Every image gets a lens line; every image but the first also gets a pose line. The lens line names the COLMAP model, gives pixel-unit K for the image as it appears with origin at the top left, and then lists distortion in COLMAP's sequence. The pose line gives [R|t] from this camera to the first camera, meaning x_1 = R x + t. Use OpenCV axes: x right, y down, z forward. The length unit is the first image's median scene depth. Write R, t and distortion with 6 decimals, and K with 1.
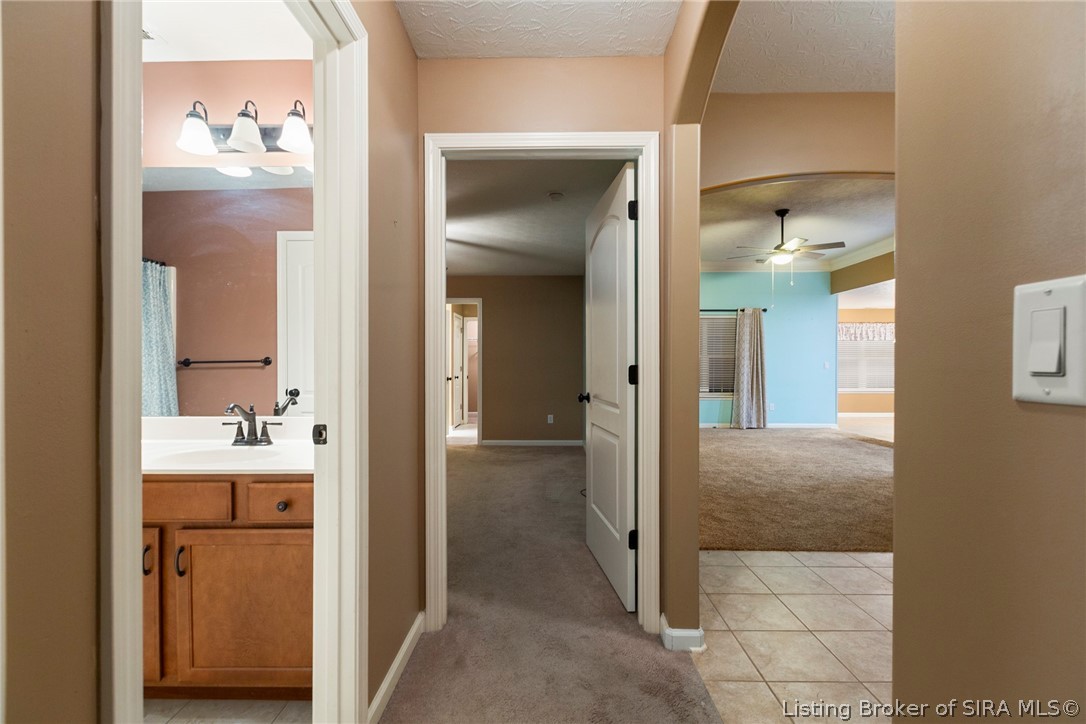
lens RADIAL K [[490.8, 0, 543.0], [0, 490.8, 362.0], [0, 0, 1]] dist [0.000878, 0.000046]
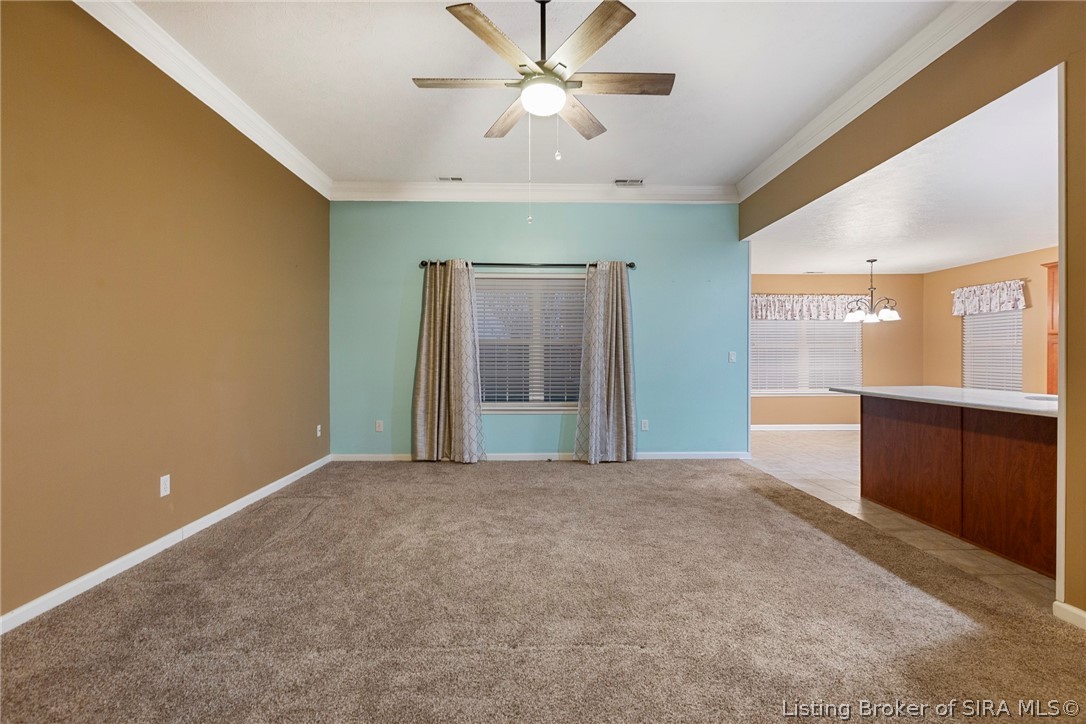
lens RADIAL K [[490.8, 0, 543.0], [0, 490.8, 362.0], [0, 0, 1]] dist [0.000878, 0.000046]
pose [[0.999186, -0.004596, 0.040075, 0.323450], [0.003968, 0.999869, 0.015723, 0.003396], [-0.040142, -0.015551, 0.999073, 0.406499]]
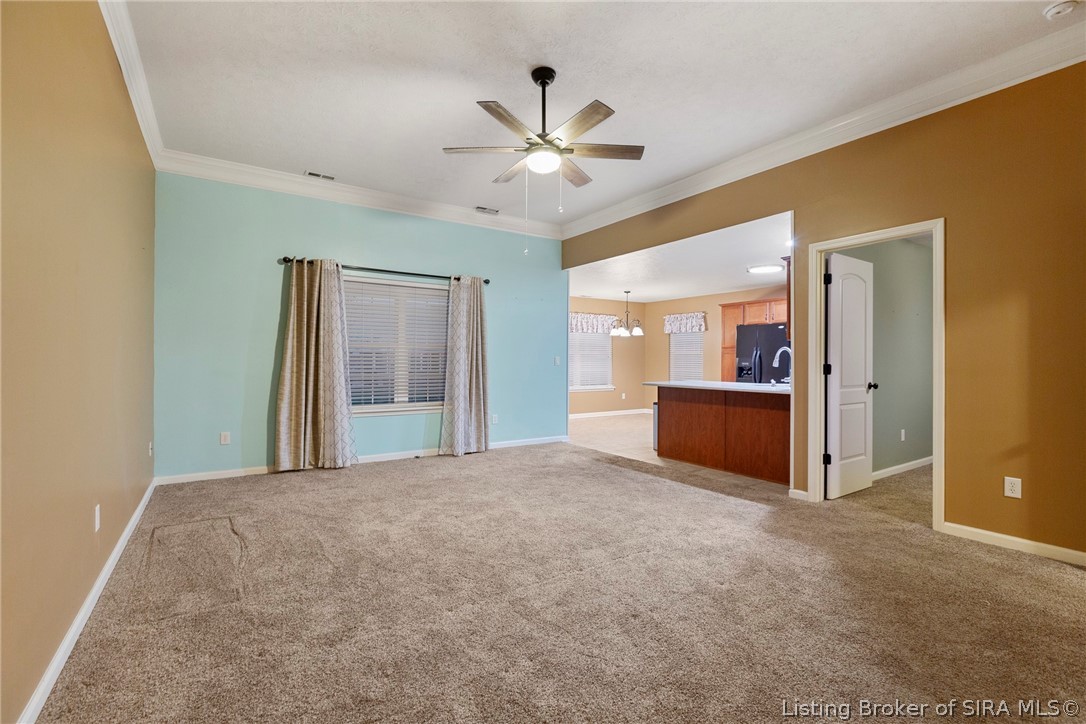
lens RADIAL K [[483.6, 0, 543.0], [0, 483.6, 362.0], [0, 0, 1]] dist [0.000665, 0.000101]
pose [[0.825026, -0.001833, 0.565092, 0.130207], [-0.004268, 0.999946, 0.009474, 0.002019], [-0.565079, -0.010228, 0.824973, 0.391100]]
